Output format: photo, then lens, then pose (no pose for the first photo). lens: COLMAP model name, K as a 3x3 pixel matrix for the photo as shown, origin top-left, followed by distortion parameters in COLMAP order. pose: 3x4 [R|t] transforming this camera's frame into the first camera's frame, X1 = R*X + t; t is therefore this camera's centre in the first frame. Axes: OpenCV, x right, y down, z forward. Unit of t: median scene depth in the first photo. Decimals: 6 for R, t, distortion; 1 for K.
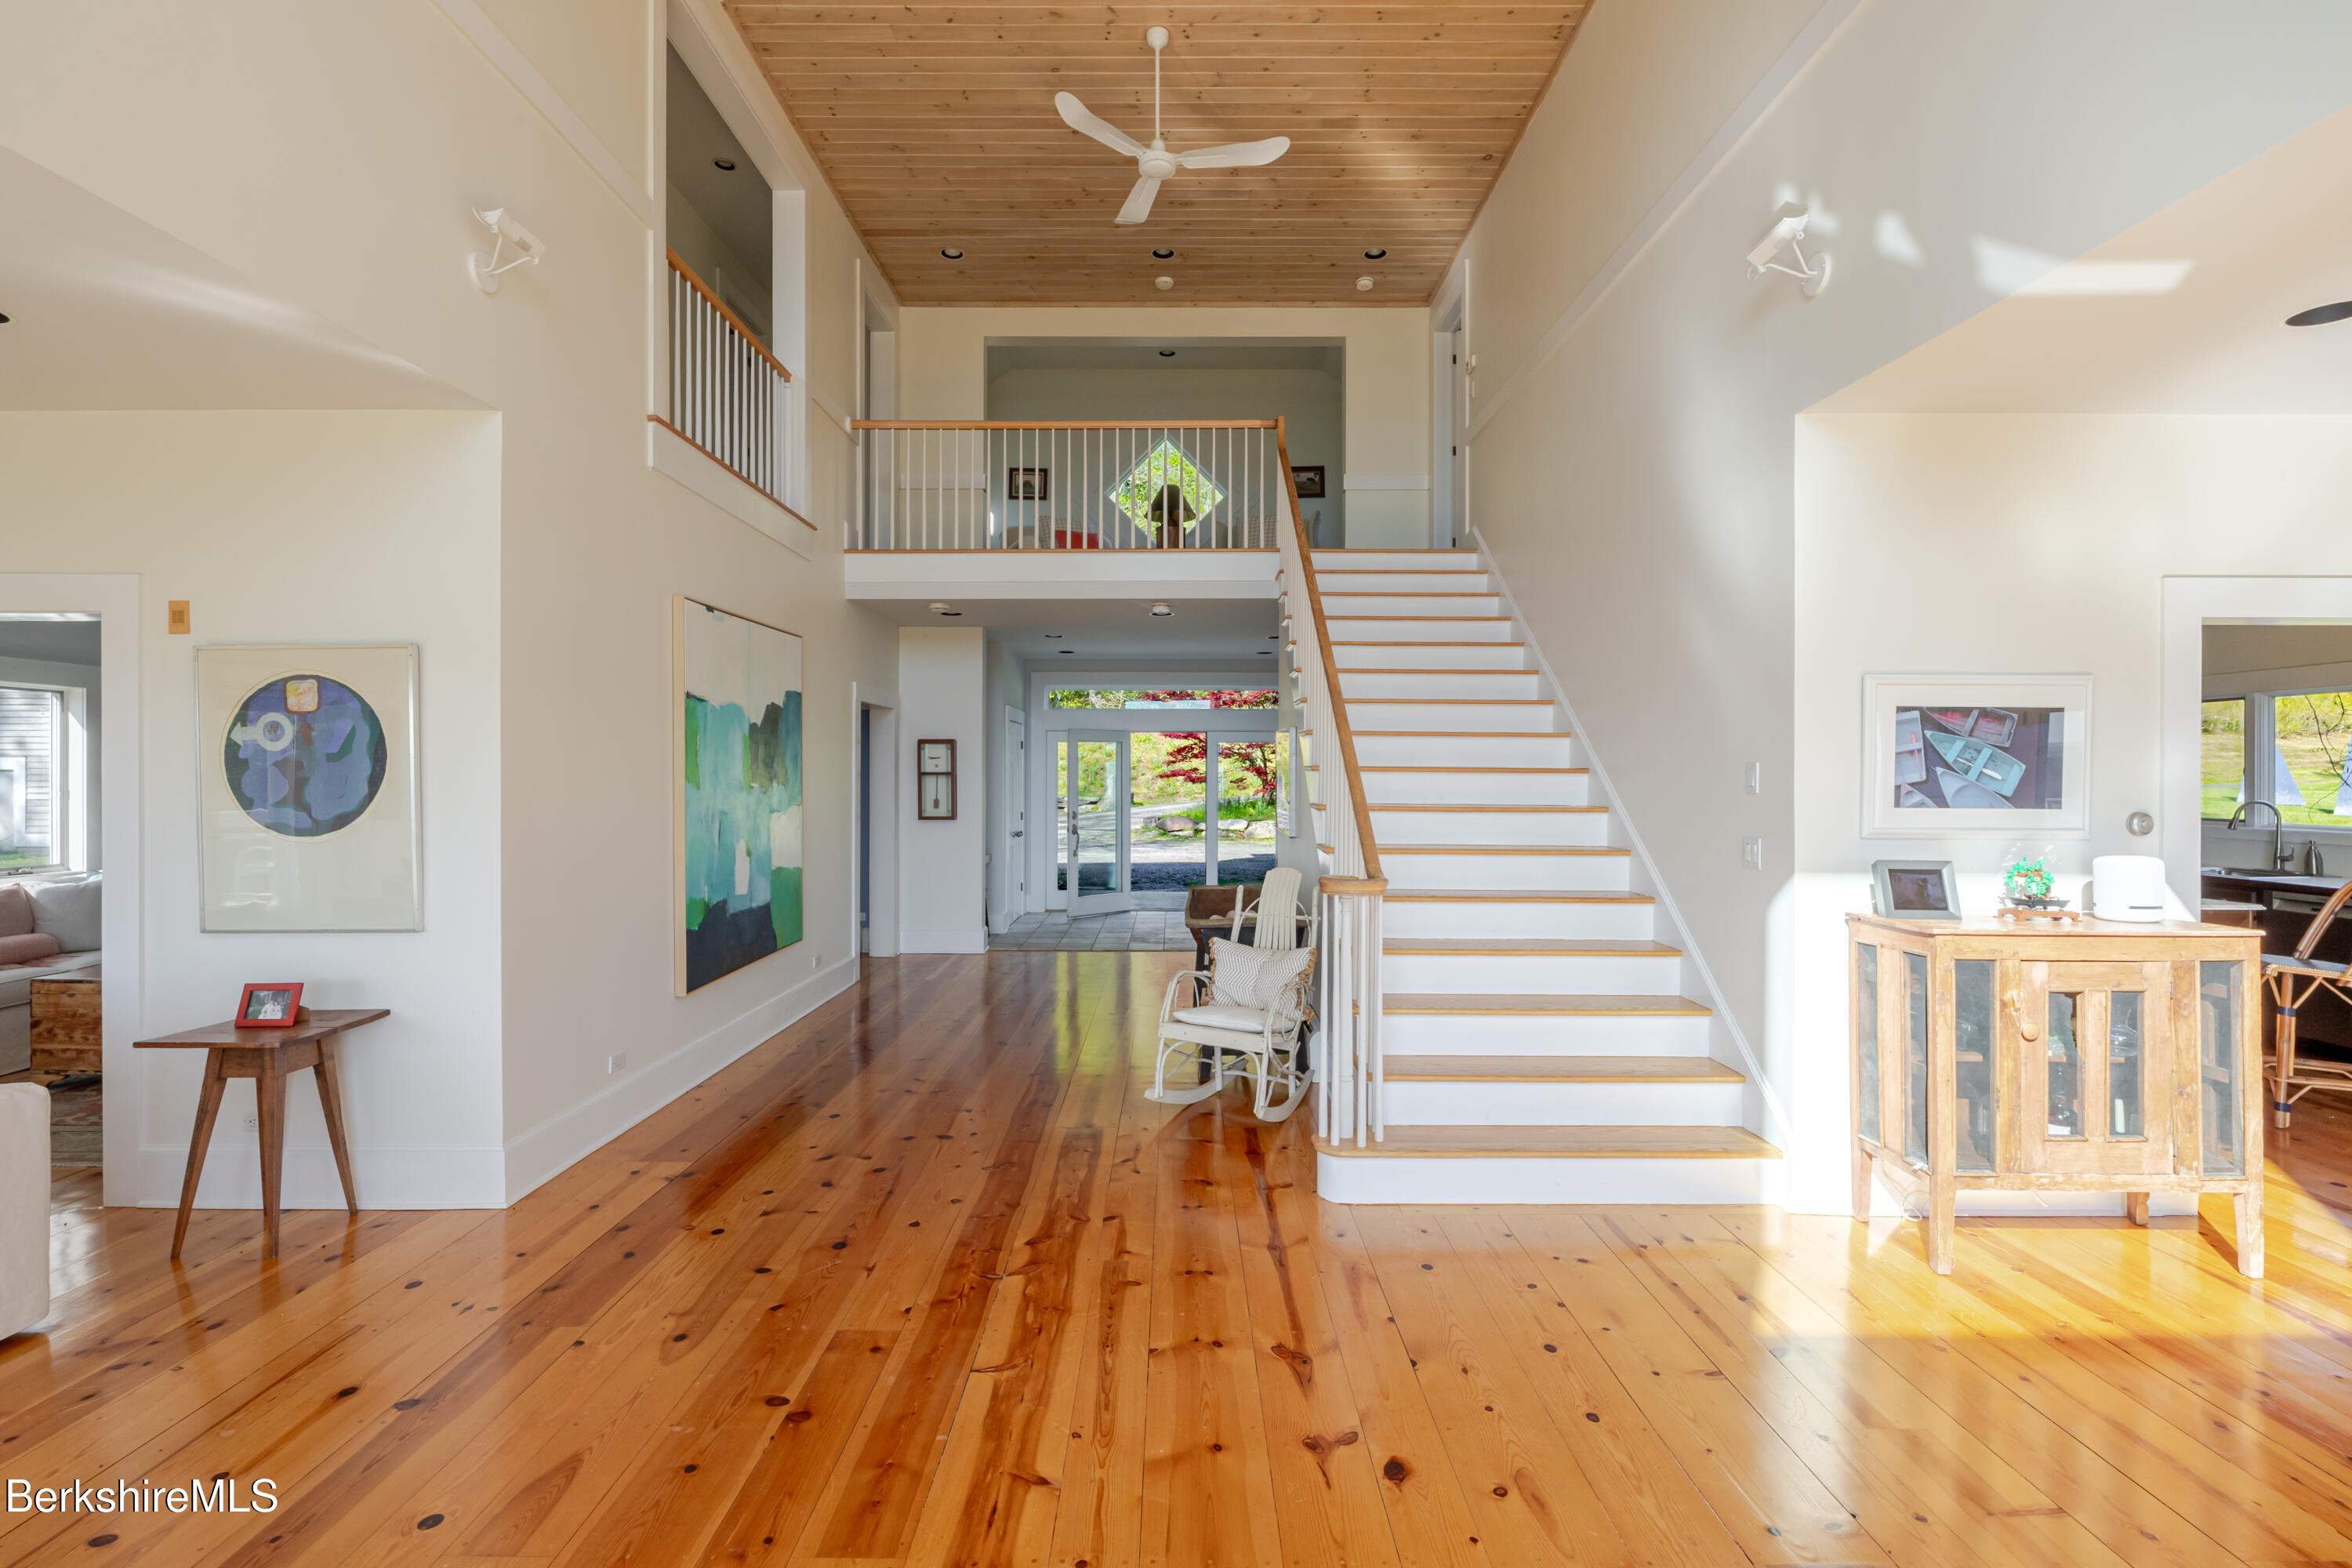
lens RADIAL K [[1065.4, 0, 1185.4], [0, 1065.4, 772.3], [0, 0, 1]] dist [-0.006168, 0.000737]
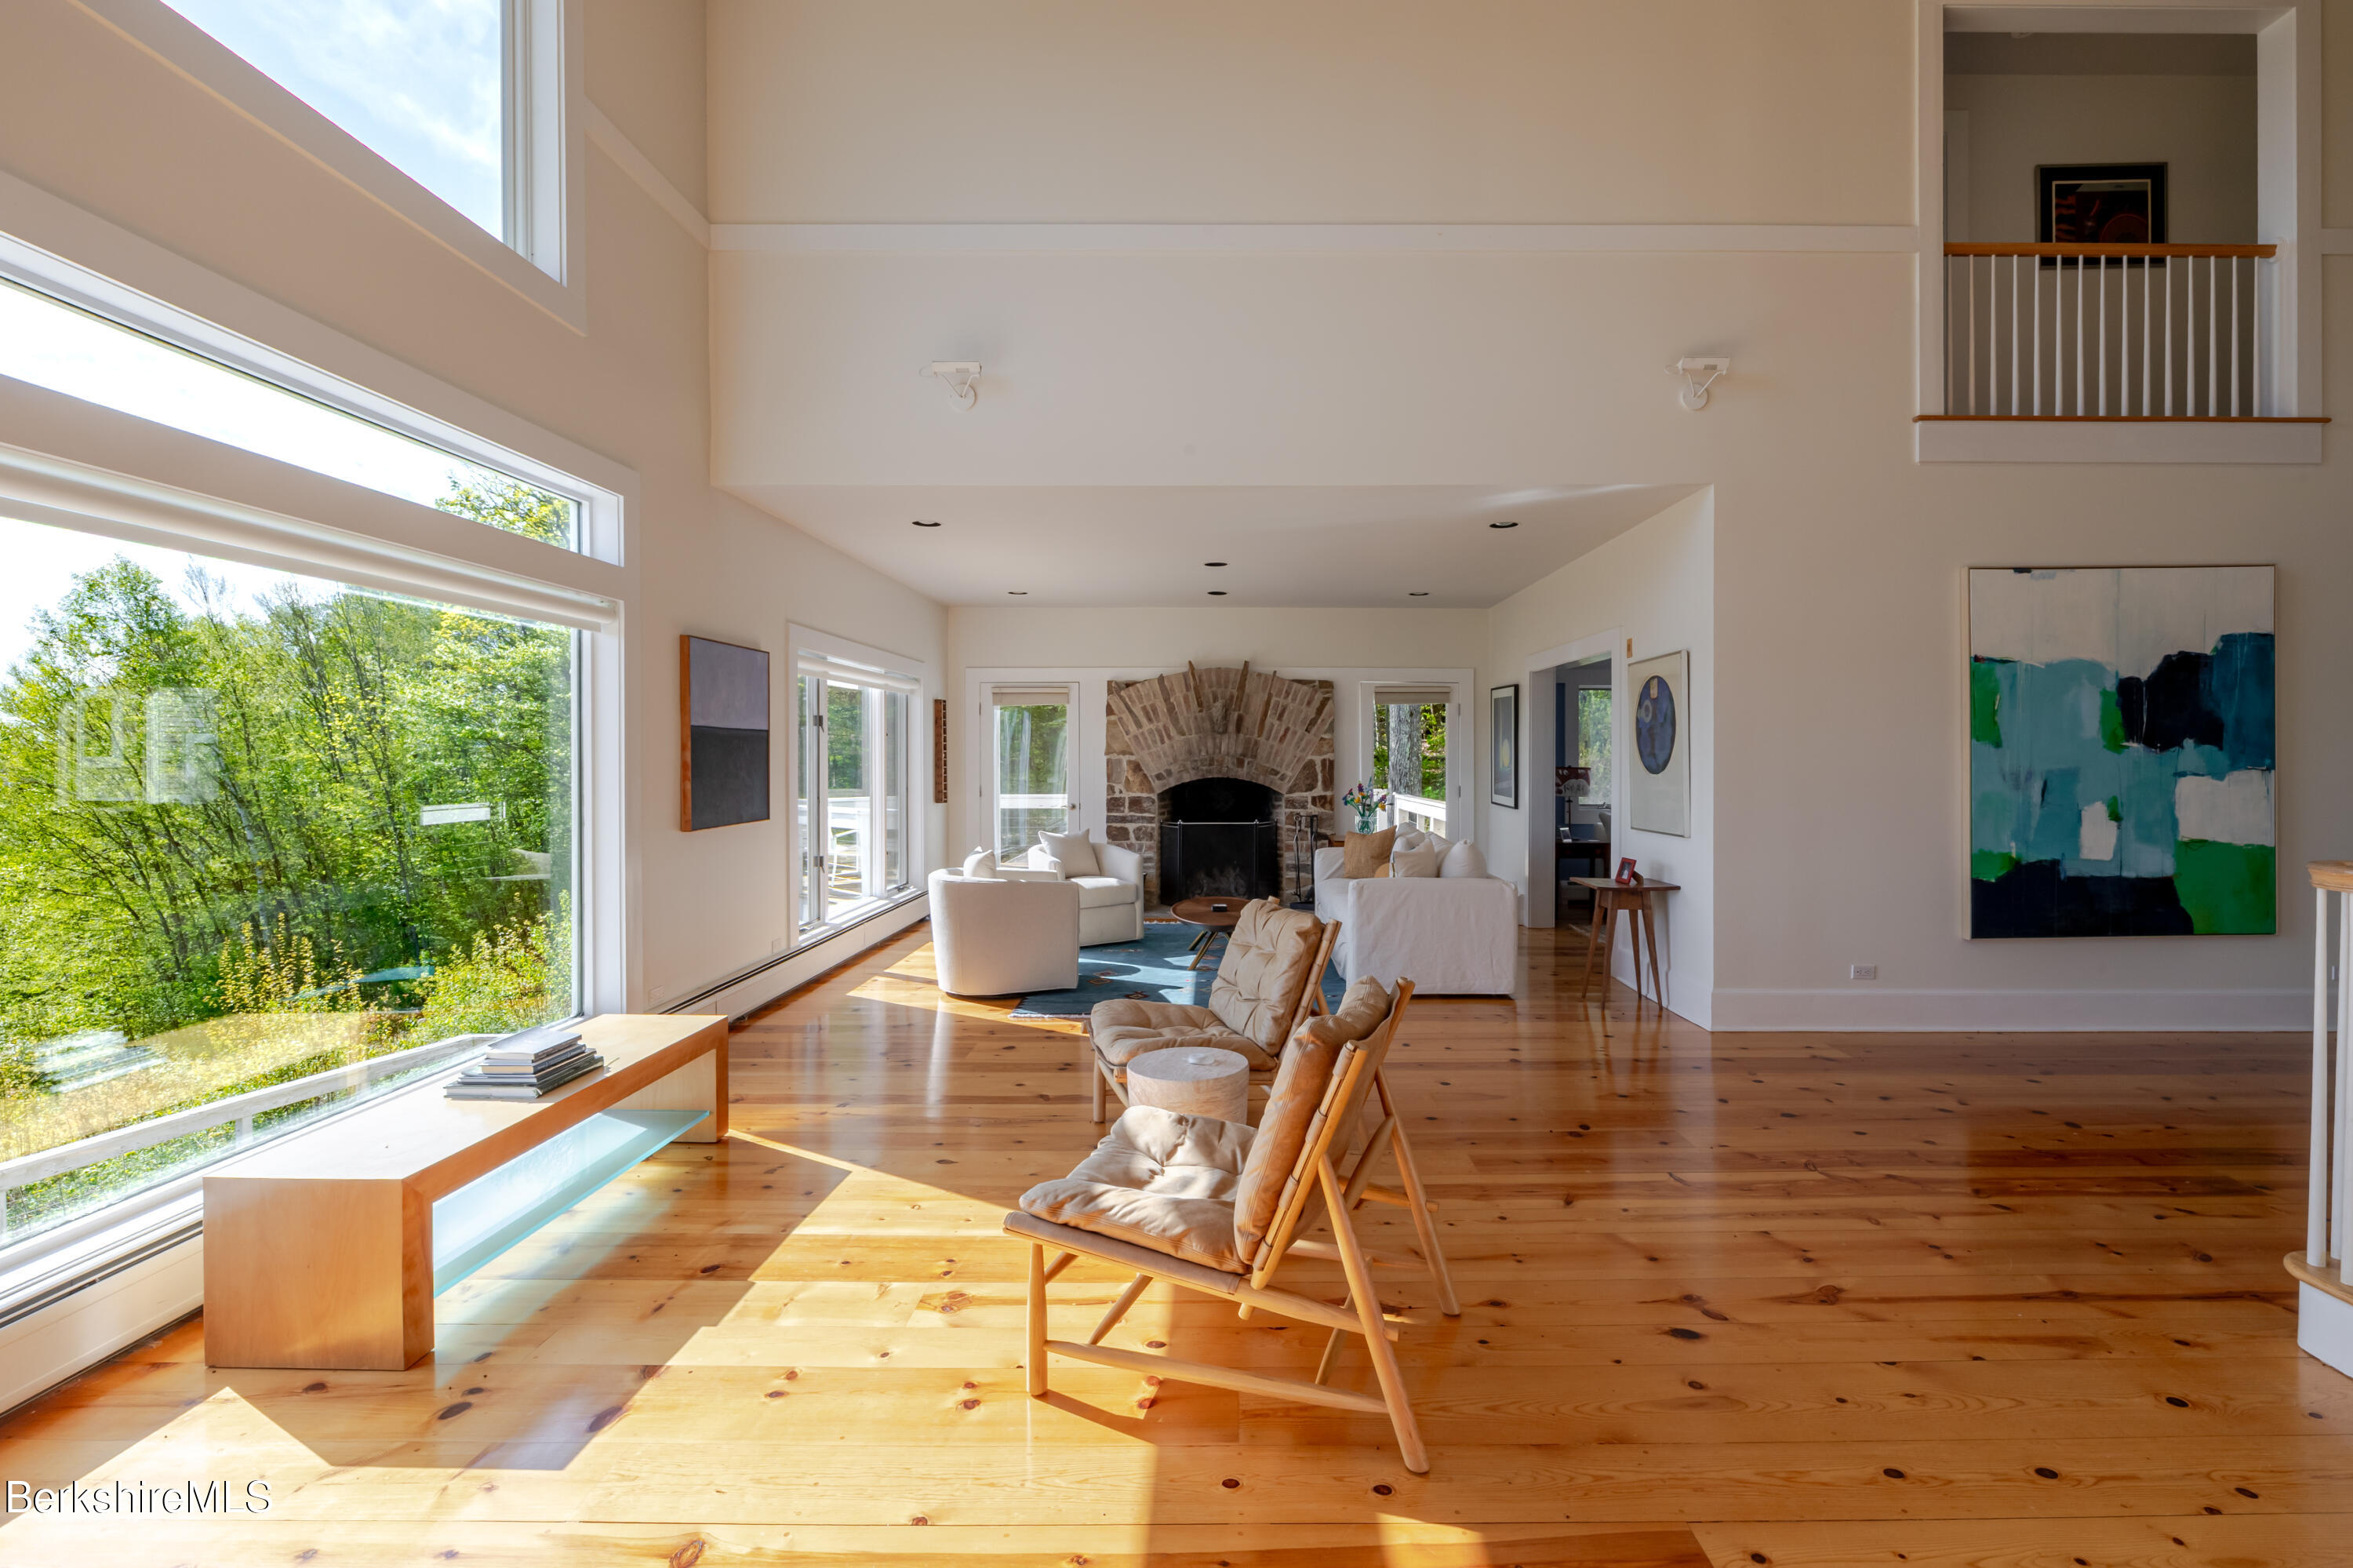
lens RADIAL K [[1065.8, 0, 1175.2], [0, 1065.8, 764.9], [0, 0, 1]] dist [-0.006168, 0.000737]
pose [[-0.048171, 0.004704, -0.998828, 0.856824], [0.002582, 0.999986, 0.004585, 0.036063], [0.998836, -0.002359, -0.048183, 0.337110]]
